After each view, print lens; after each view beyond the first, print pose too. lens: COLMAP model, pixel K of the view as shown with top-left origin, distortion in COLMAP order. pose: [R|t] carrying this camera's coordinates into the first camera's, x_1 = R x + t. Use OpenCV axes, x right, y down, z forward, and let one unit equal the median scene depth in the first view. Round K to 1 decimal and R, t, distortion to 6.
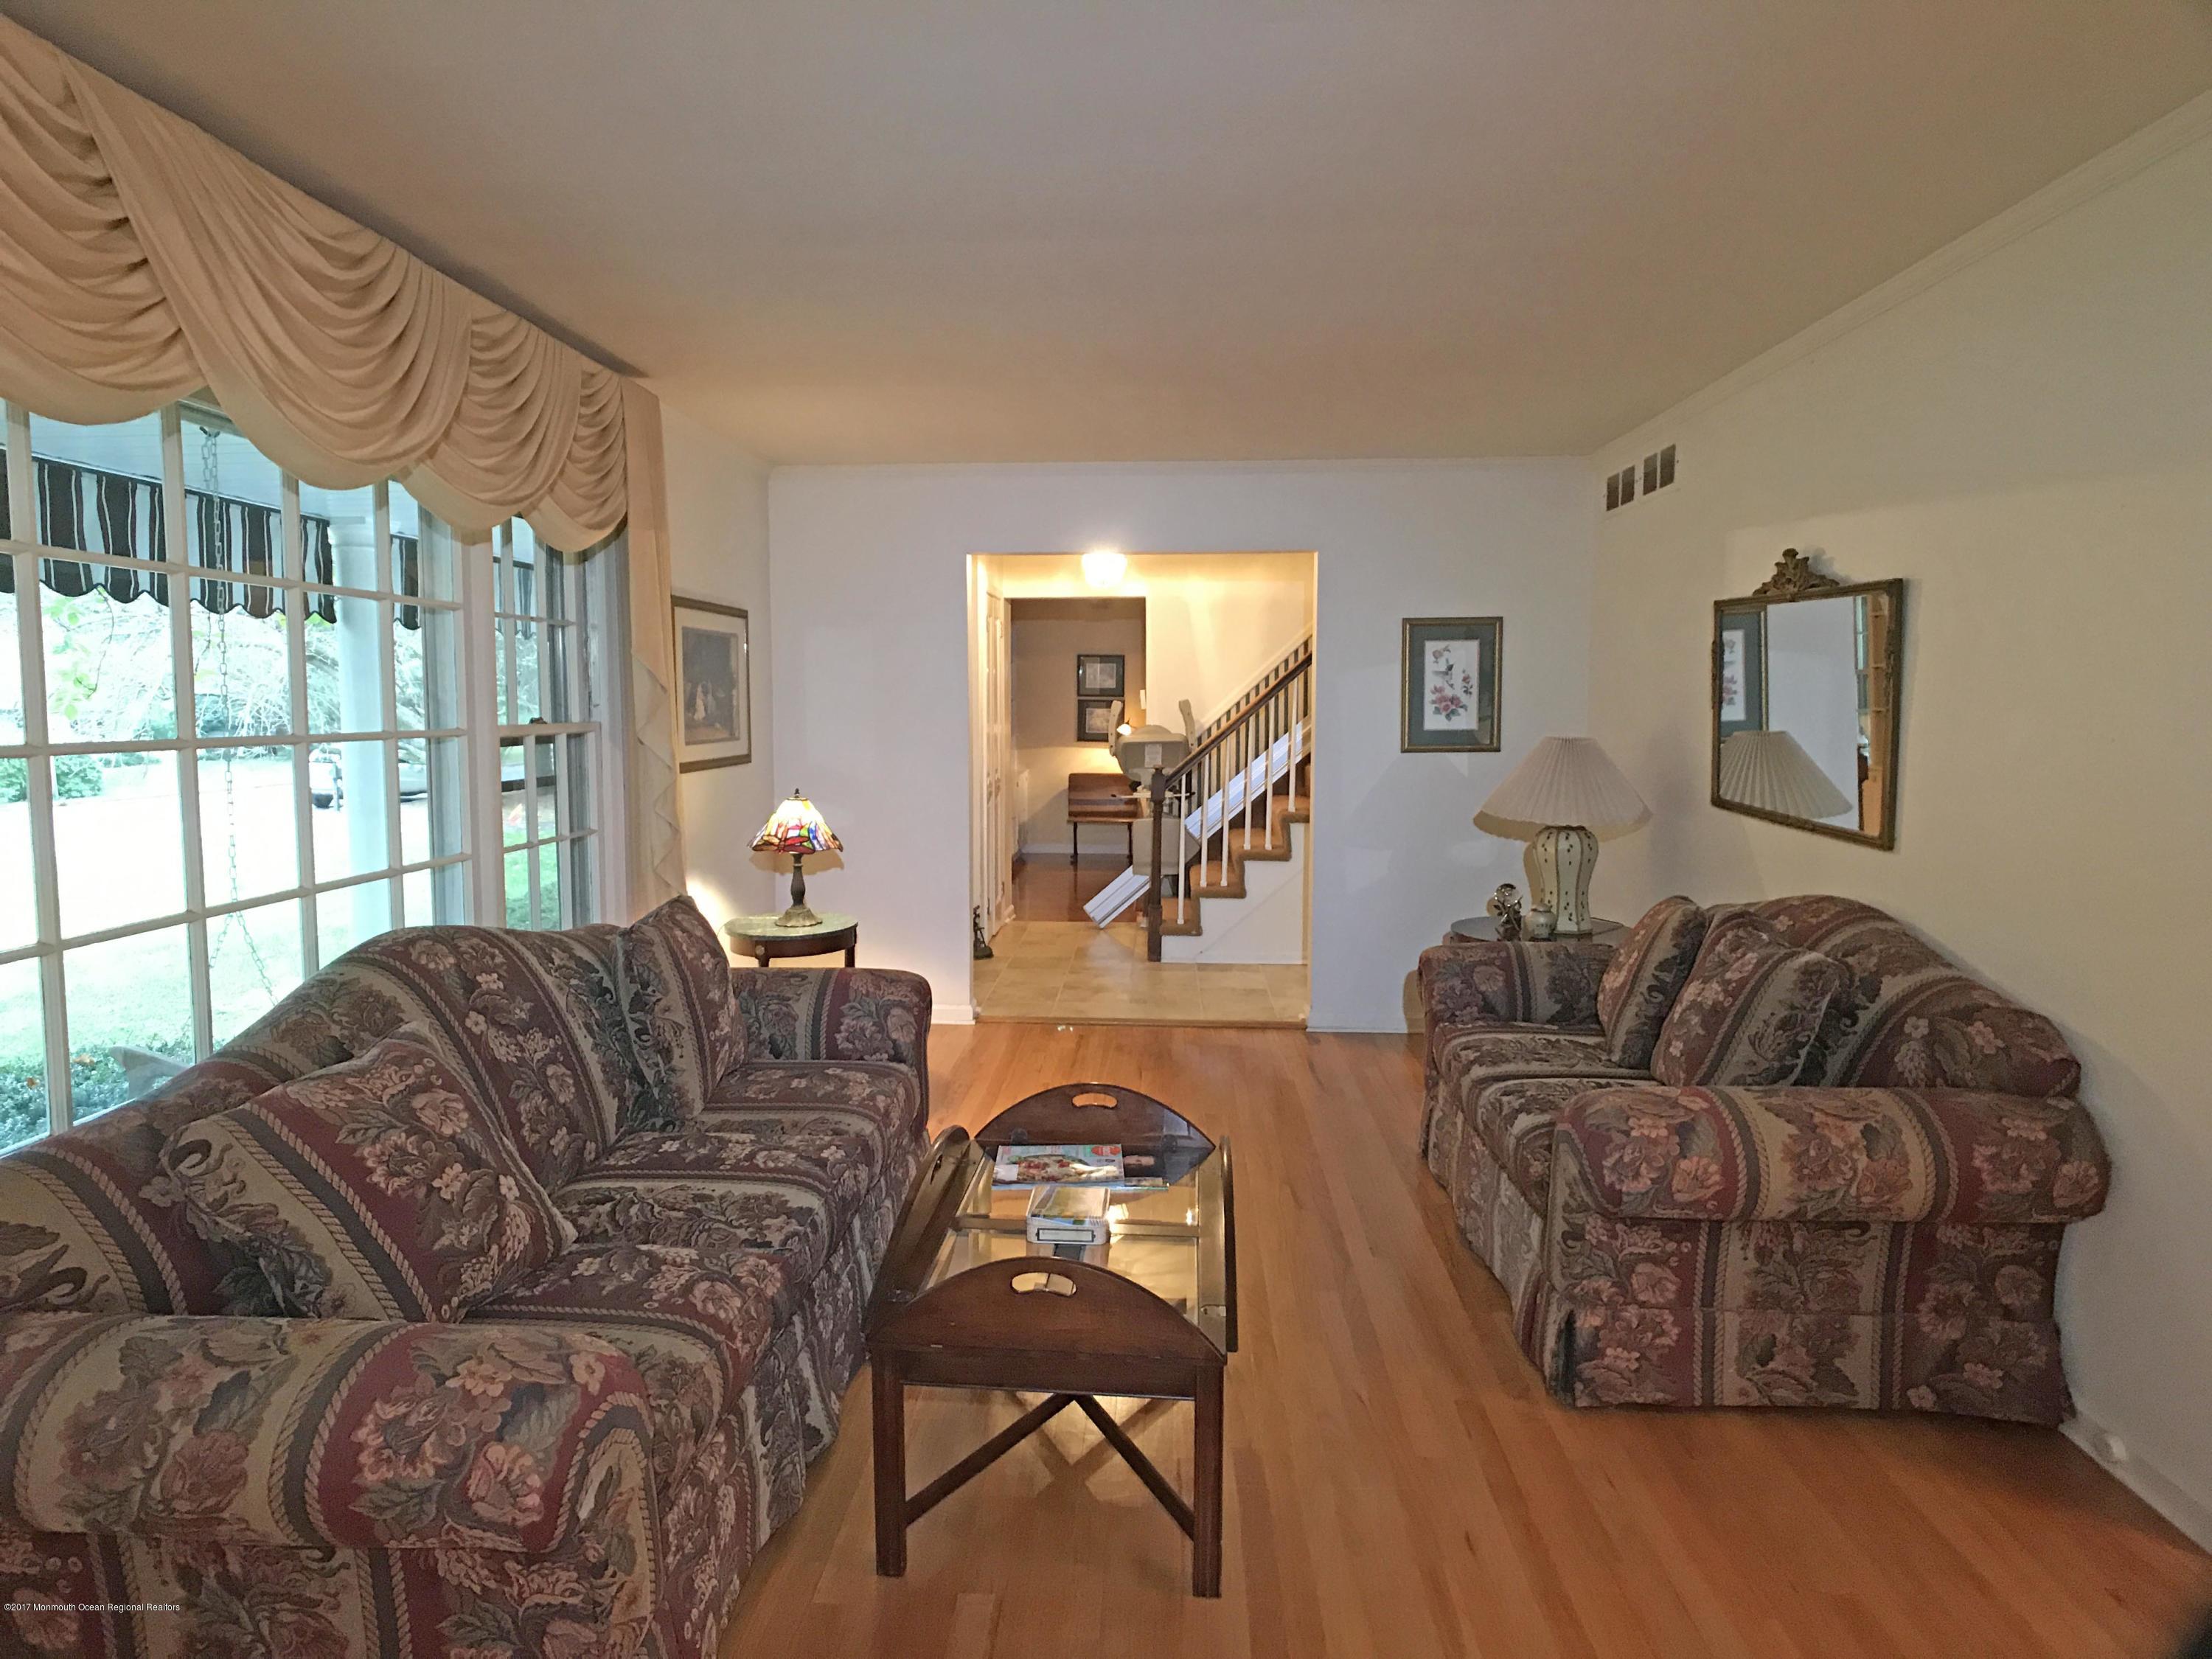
lens RADIAL K [[1195.3, 0, 1123.5], [0, 1195.3, 778.2], [0, 0, 1]] dist [-0.012853, 0.005896]
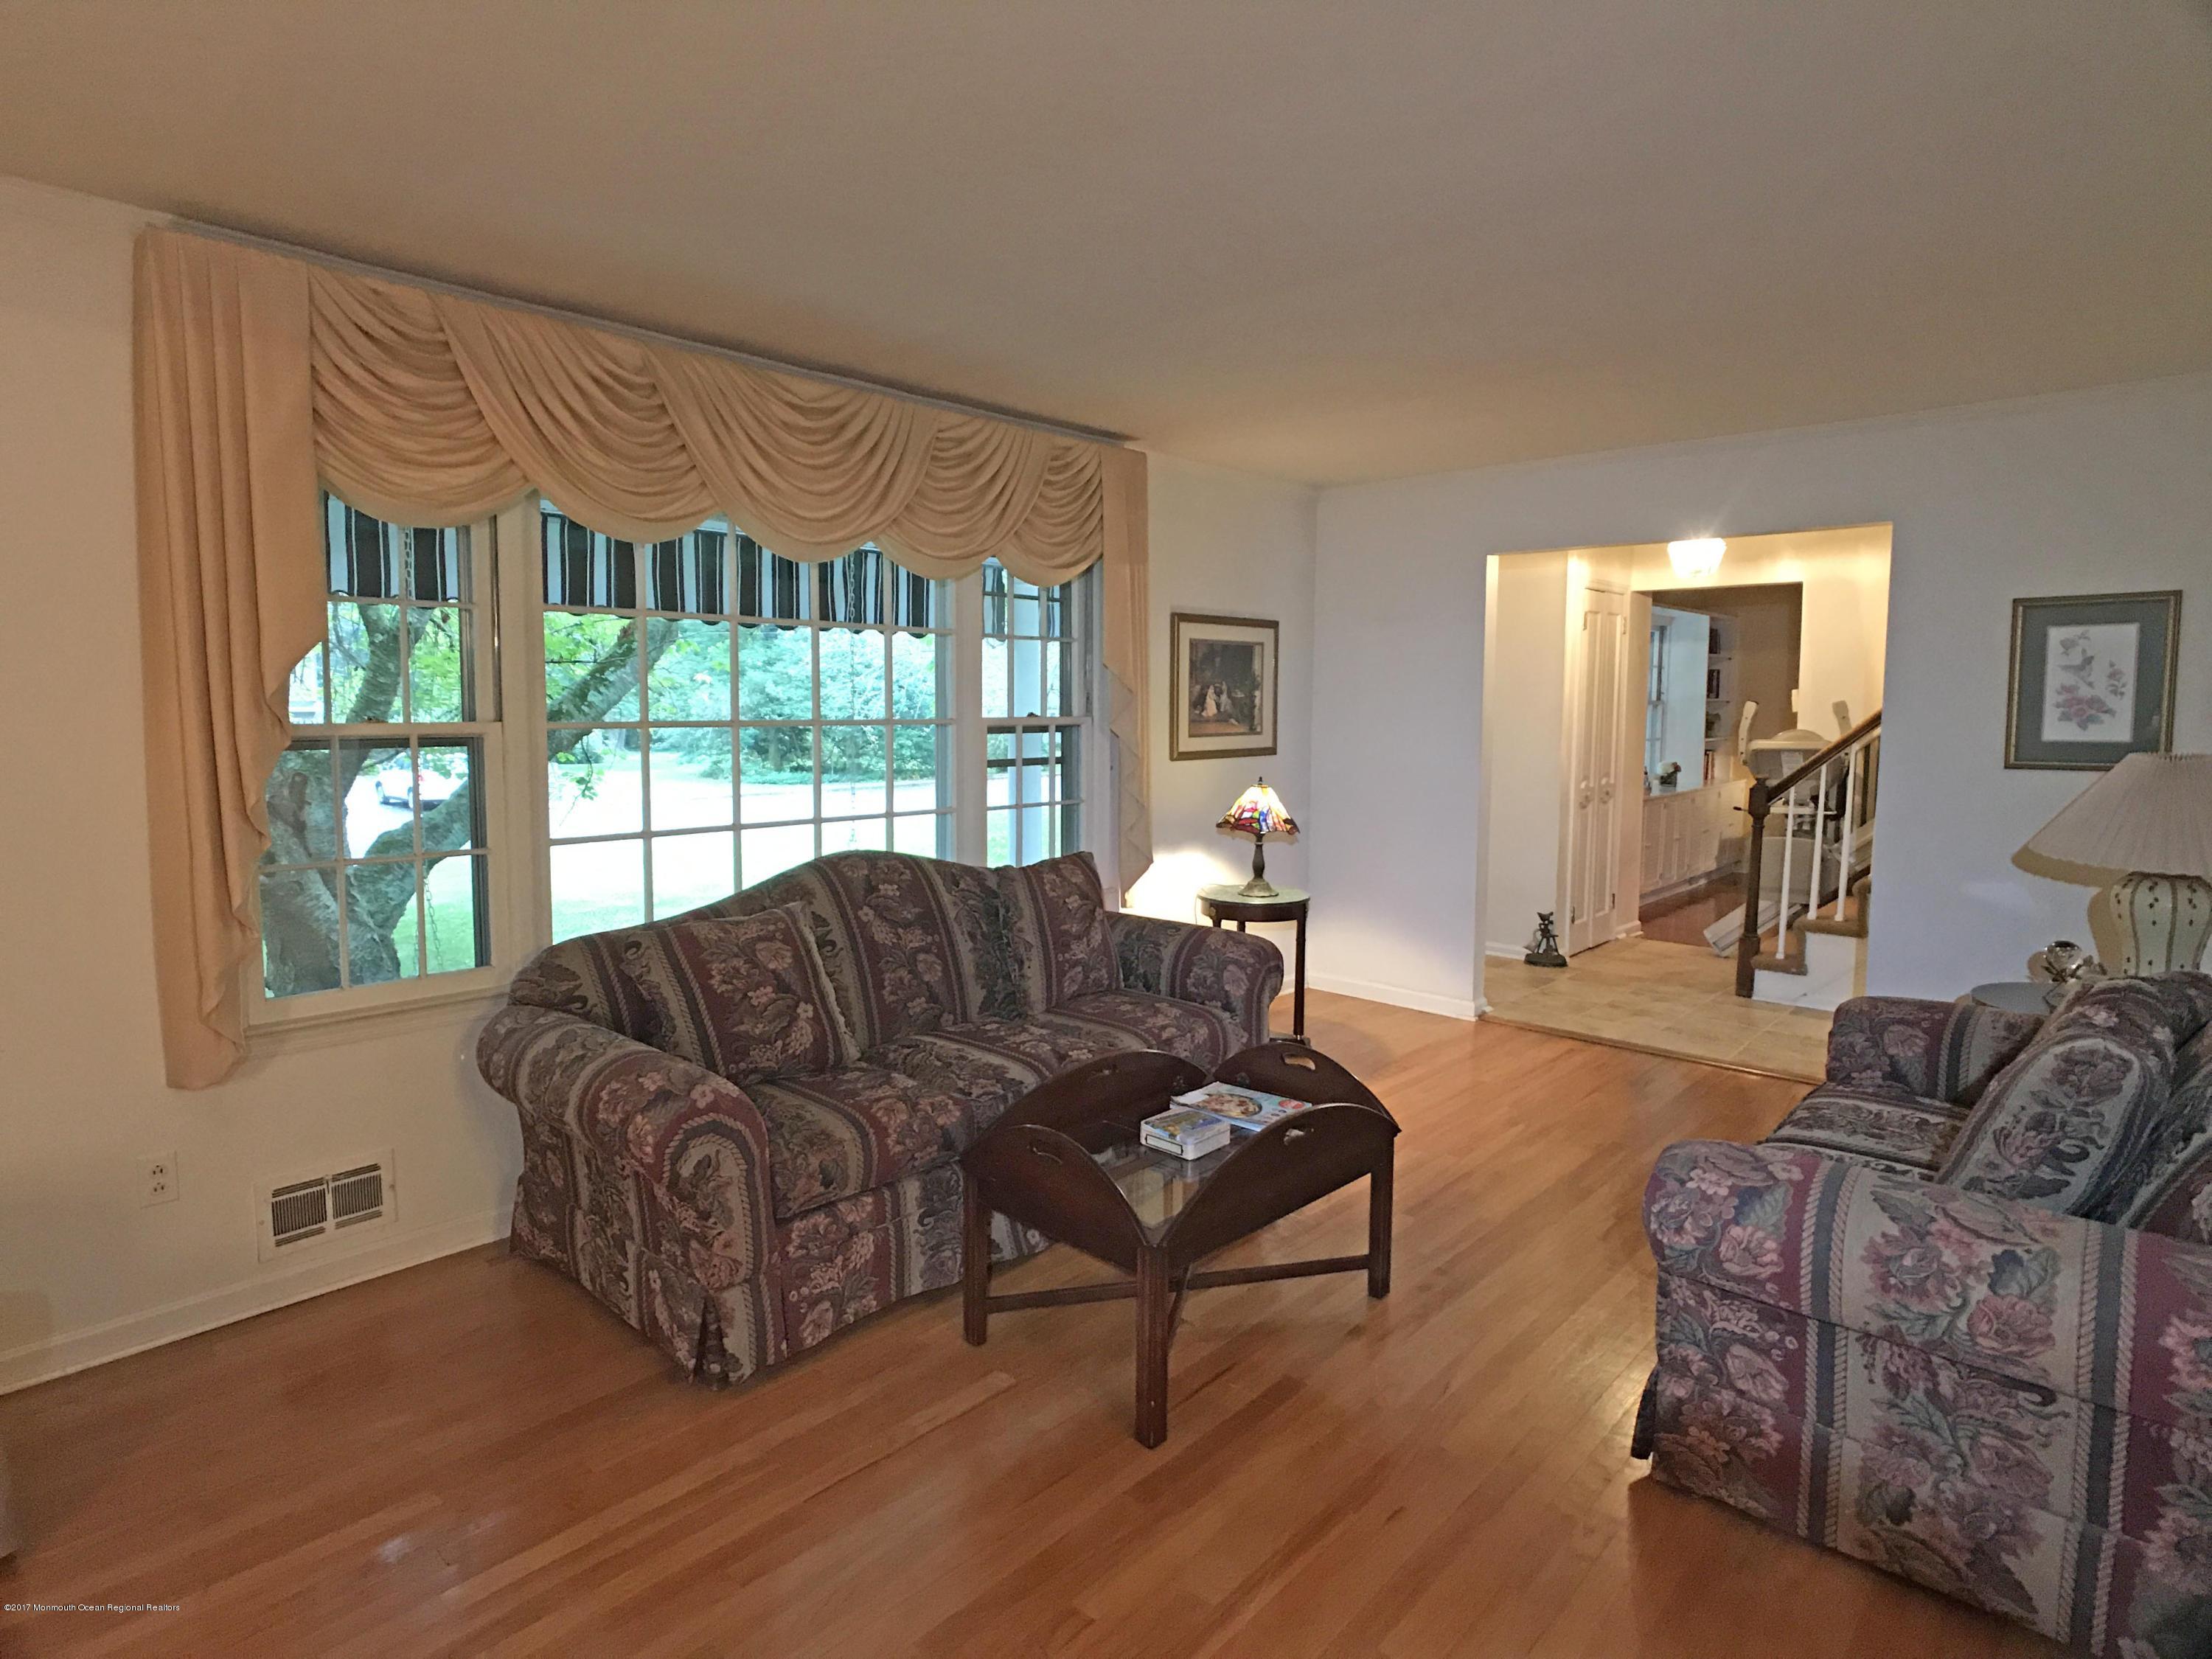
lens RADIAL K [[1195.3, 0, 1105.9], [0, 1195.3, 792.0], [0, 0, 1]] dist [-0.012853, 0.005896]
pose [[0.773531, 0.050771, -0.631722, 0.565744], [-0.044981, 0.998670, 0.025183, 0.001682], [0.632160, 0.008936, 0.774786, 0.028028]]
